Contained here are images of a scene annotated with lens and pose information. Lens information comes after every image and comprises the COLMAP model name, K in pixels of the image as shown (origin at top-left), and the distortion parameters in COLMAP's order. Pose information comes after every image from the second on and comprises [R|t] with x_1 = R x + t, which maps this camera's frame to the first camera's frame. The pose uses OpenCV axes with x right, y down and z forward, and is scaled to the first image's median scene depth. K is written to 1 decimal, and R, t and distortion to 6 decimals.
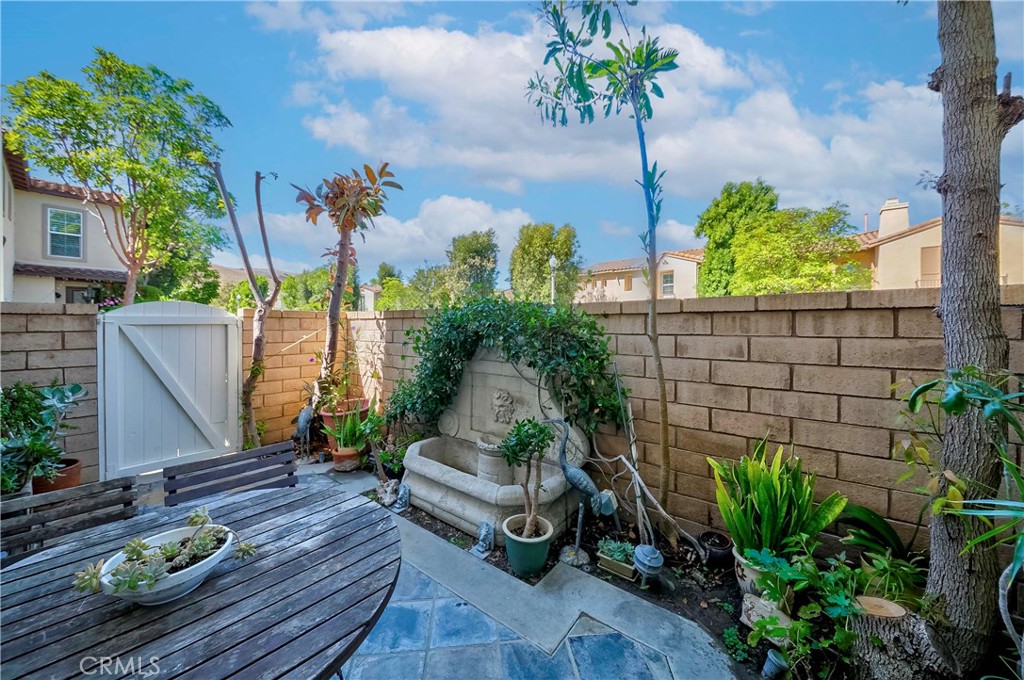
lens RADIAL K [[358.8, 0, 508.3], [0, 358.8, 339.9], [0, 0, 1]] dist [-0.001261, -0.000033]
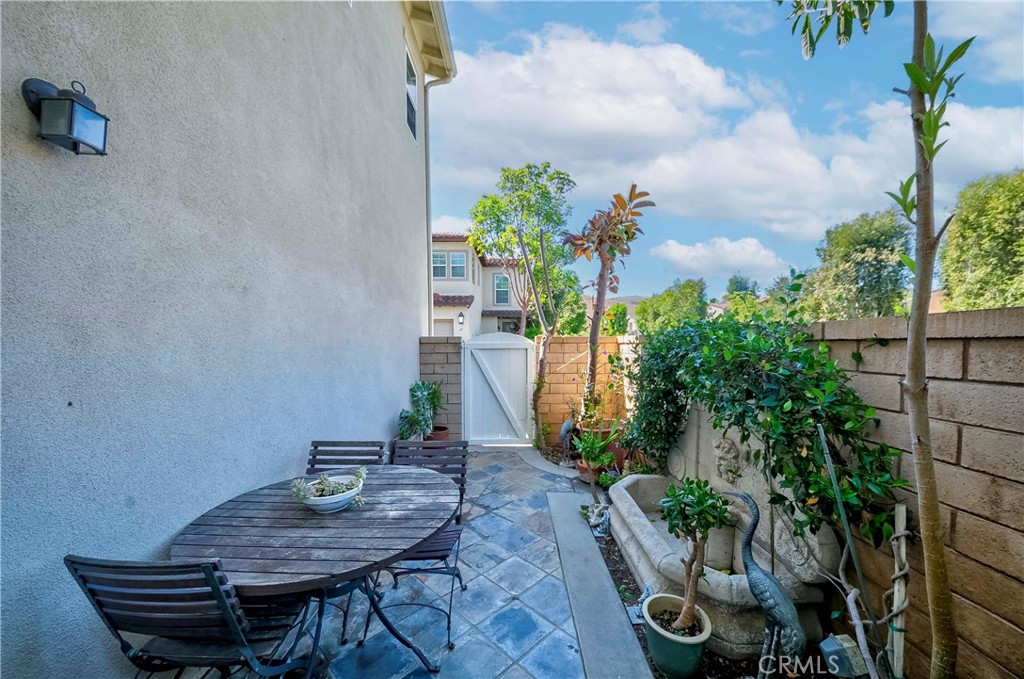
lens RADIAL K [[352.1, 0, 511.4], [0, 352.1, 365.3], [0, 0, 1]] dist [0.027115, -0.011124]
pose [[0.645329, 0.041279, -0.762789, 0.188199], [-0.029975, 0.999138, 0.028711, -0.016282], [0.763317, 0.004336, 0.646010, 0.108375]]
